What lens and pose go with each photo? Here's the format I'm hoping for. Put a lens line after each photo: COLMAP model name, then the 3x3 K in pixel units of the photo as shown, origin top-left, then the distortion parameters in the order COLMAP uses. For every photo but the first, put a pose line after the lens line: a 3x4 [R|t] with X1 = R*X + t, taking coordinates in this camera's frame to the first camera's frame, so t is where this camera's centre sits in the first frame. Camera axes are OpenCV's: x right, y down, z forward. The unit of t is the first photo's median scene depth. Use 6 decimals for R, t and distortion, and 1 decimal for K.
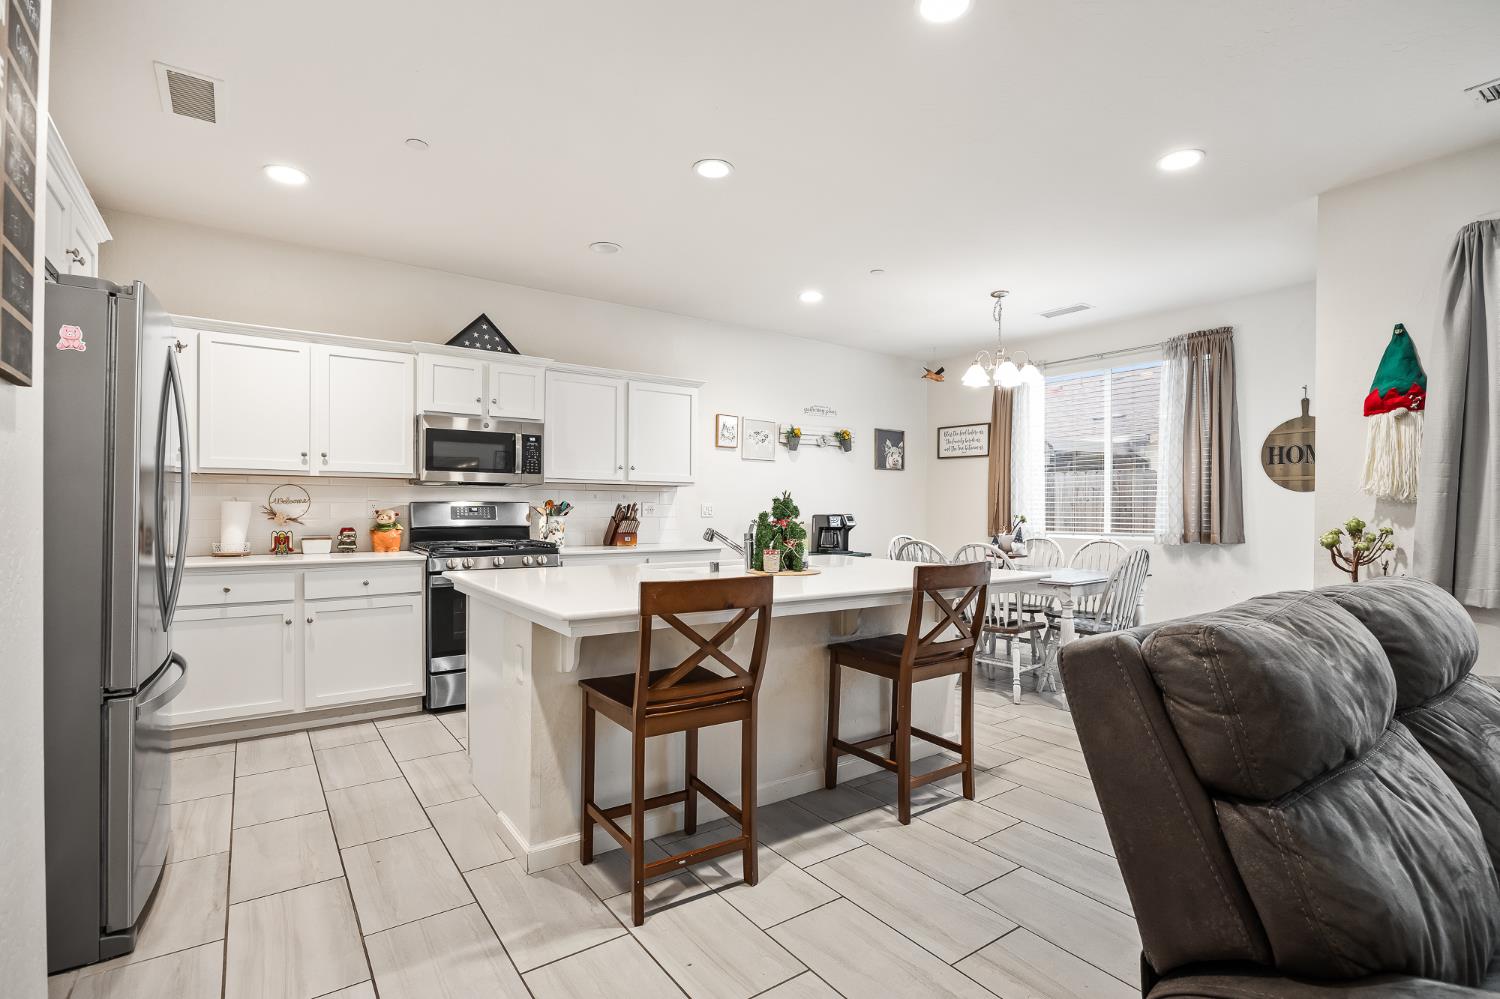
lens RADIAL K [[709.3, 0, 757.9], [0, 709.3, 510.8], [0, 0, 1]] dist [-0.018010, -0.000361]
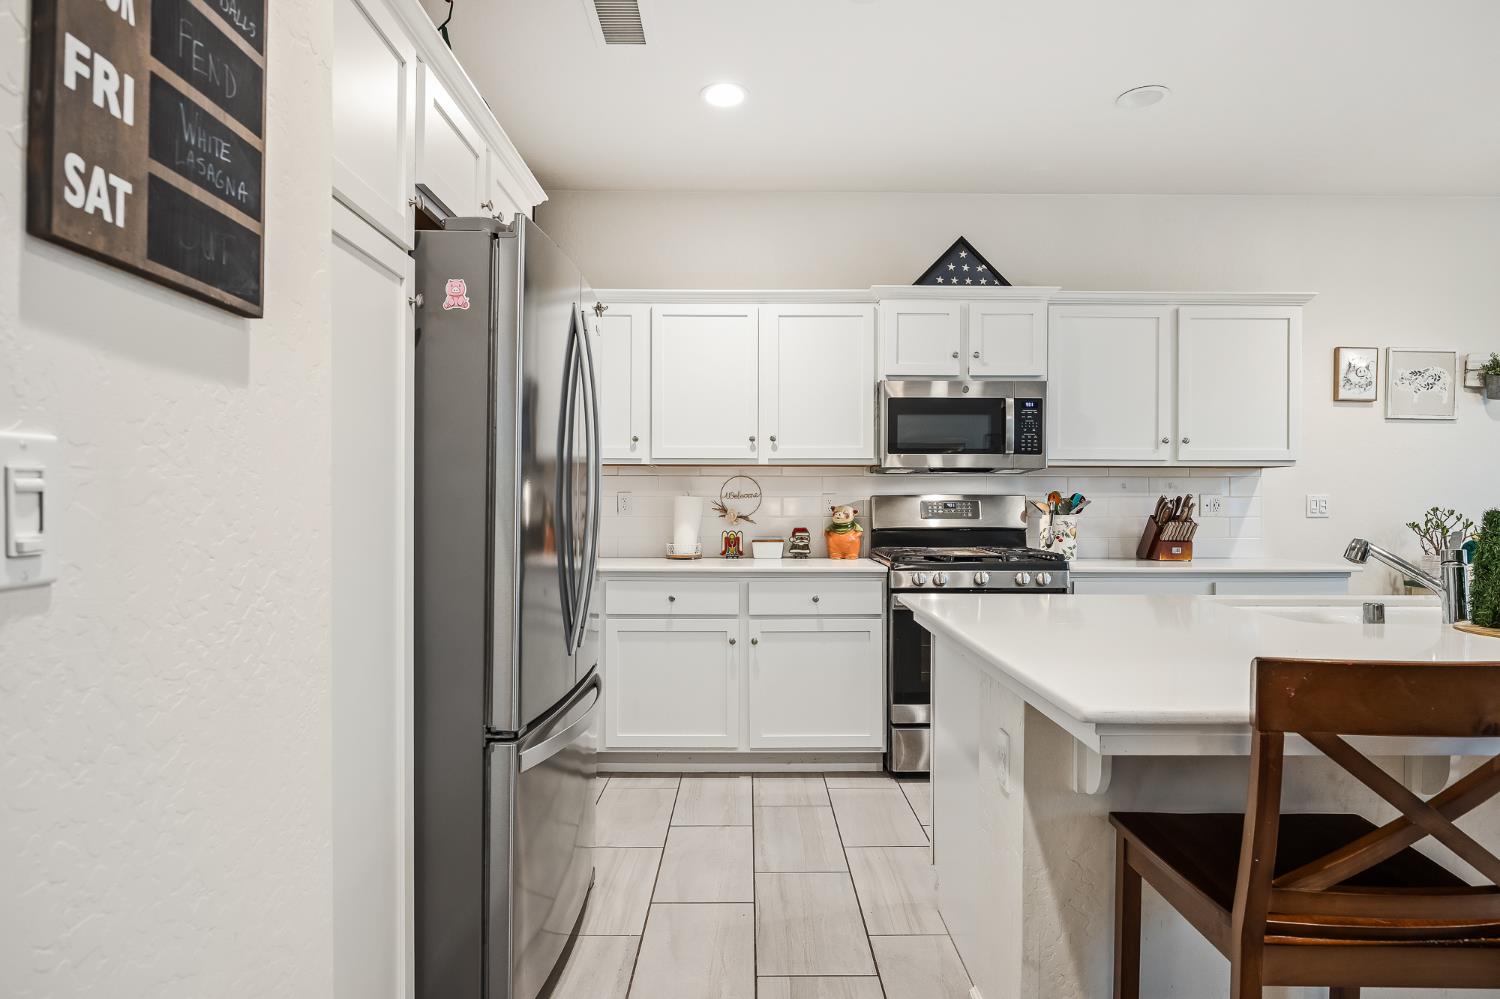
lens RADIAL K [[863.7, 0, 749.5], [0, 863.7, 505.9], [0, 0, 1]] dist [-0.013089, 0.003155]
pose [[0.810943, -0.001320, -0.585123, -0.050792], [-0.000155, 0.999997, -0.002471, 0.001131], [0.585125, 0.002095, 0.810940, 0.167951]]
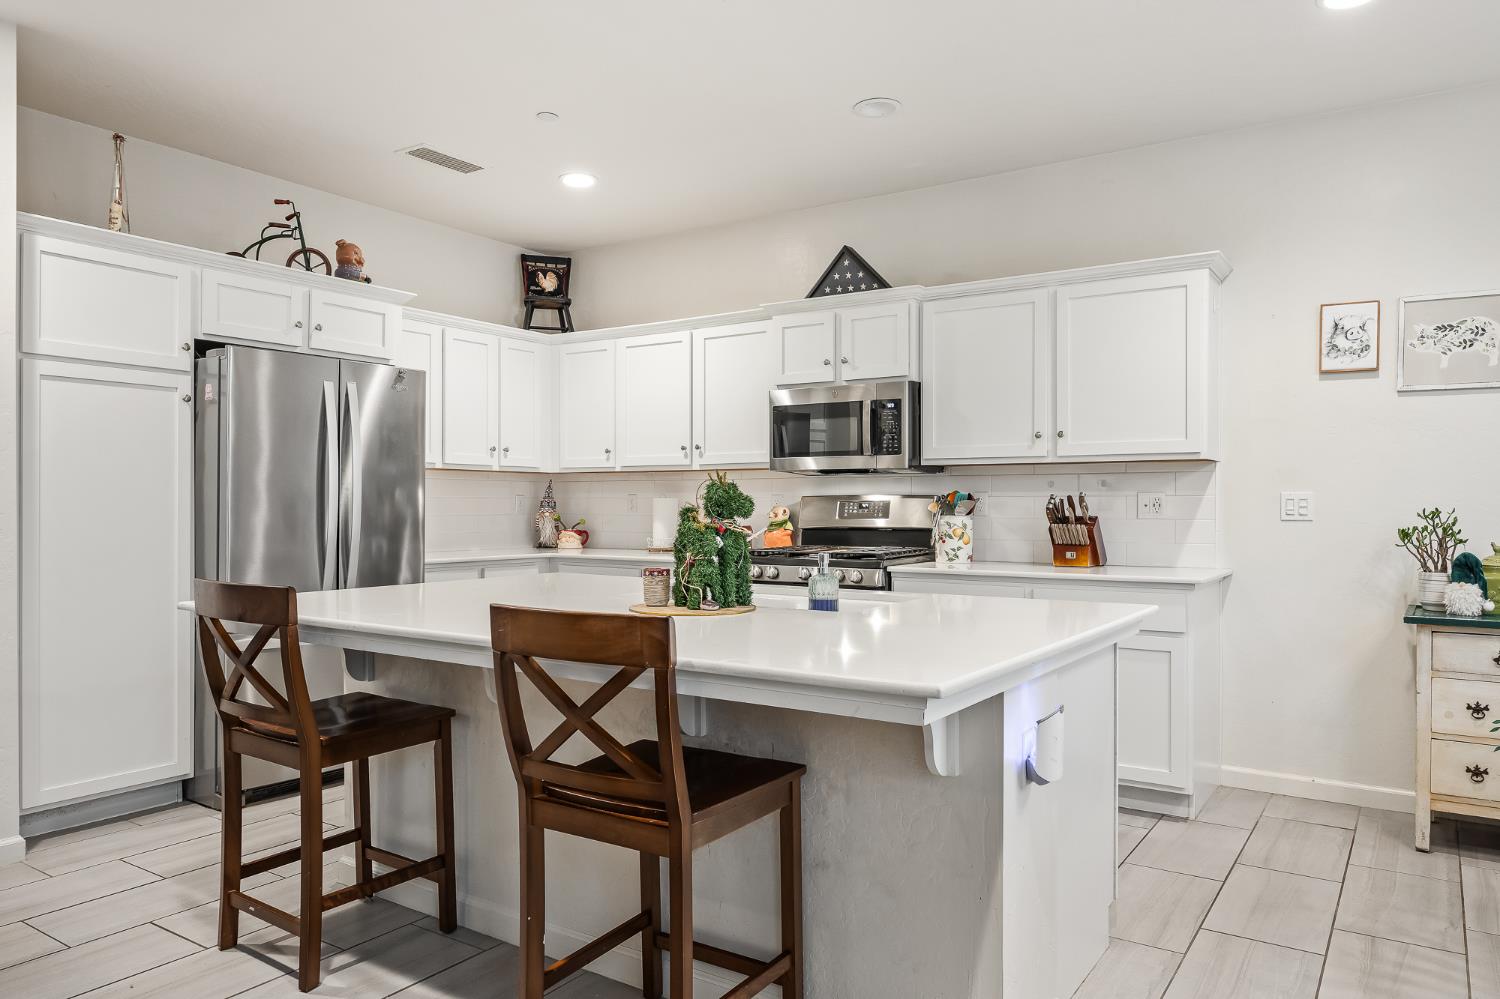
lens RADIAL K [[1014.8, 0, 747.4], [0, 1014.8, 501.4], [0, 0, 1]] dist [-0.003425, 0.003130]
pose [[0.338692, -0.006245, -0.940876, 0.657322], [-0.003135, 0.999965, -0.007766, 0.003071], [0.940892, 0.005580, 0.338661, 0.592943]]
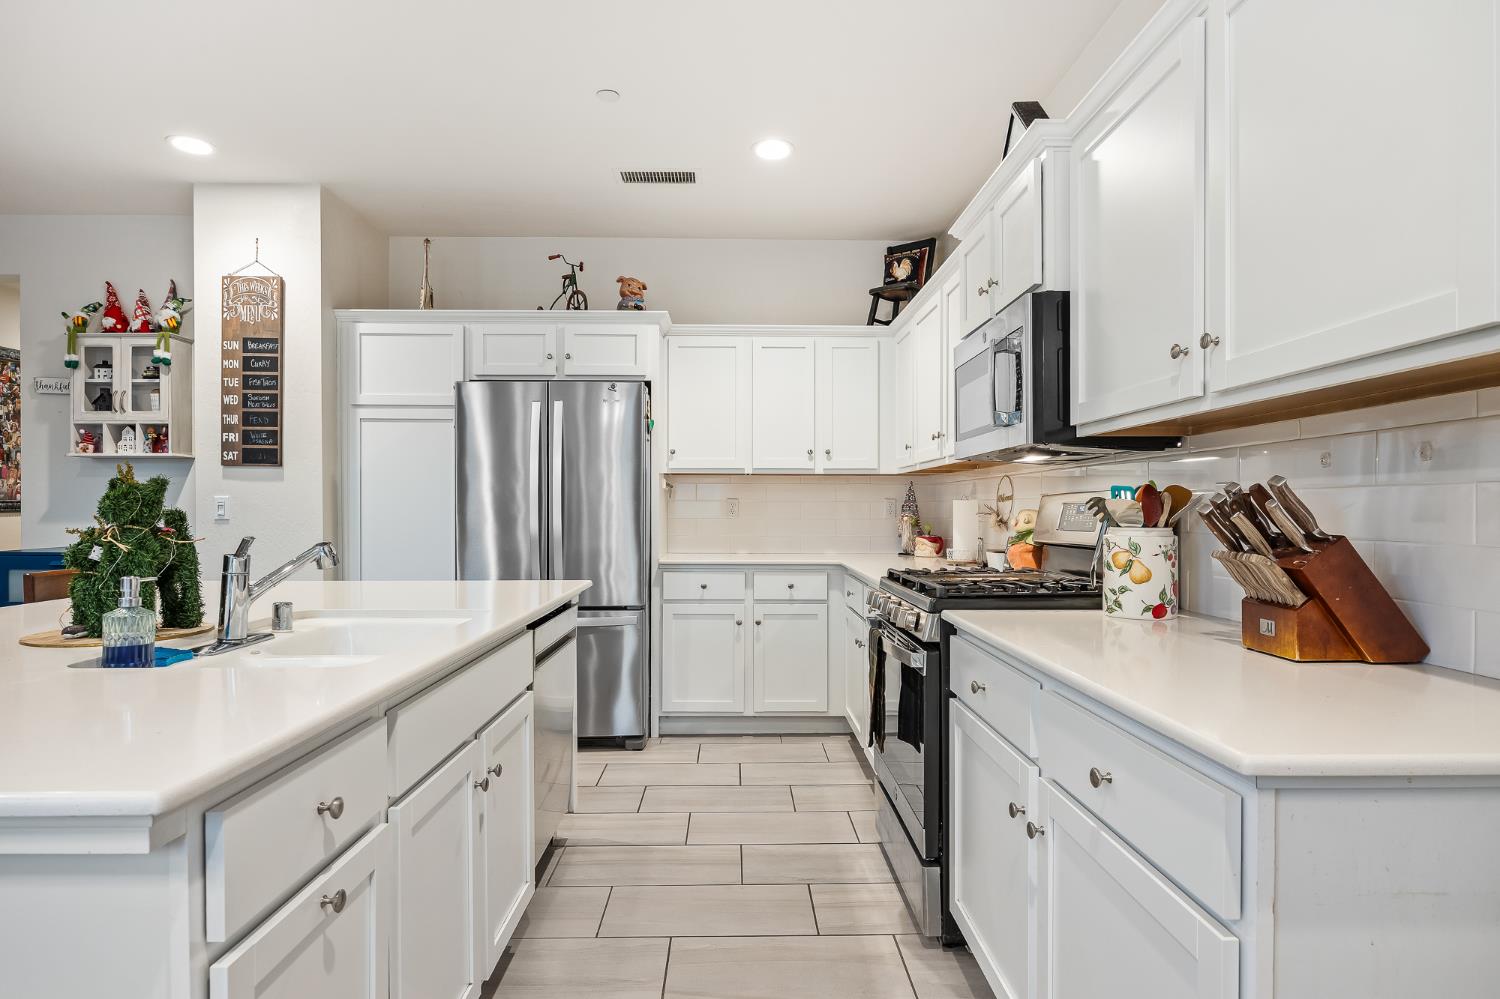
lens RADIAL K [[812.9, 0, 750.2], [0, 812.9, 512.0], [0, 0, 1]] dist [-0.014420, -0.000798]
pose [[-0.572495, -0.001121, -0.819908, 0.185328], [-0.006045, 0.999978, 0.002854, 0.000231], [0.819886, 0.006590, -0.572489, 1.293701]]
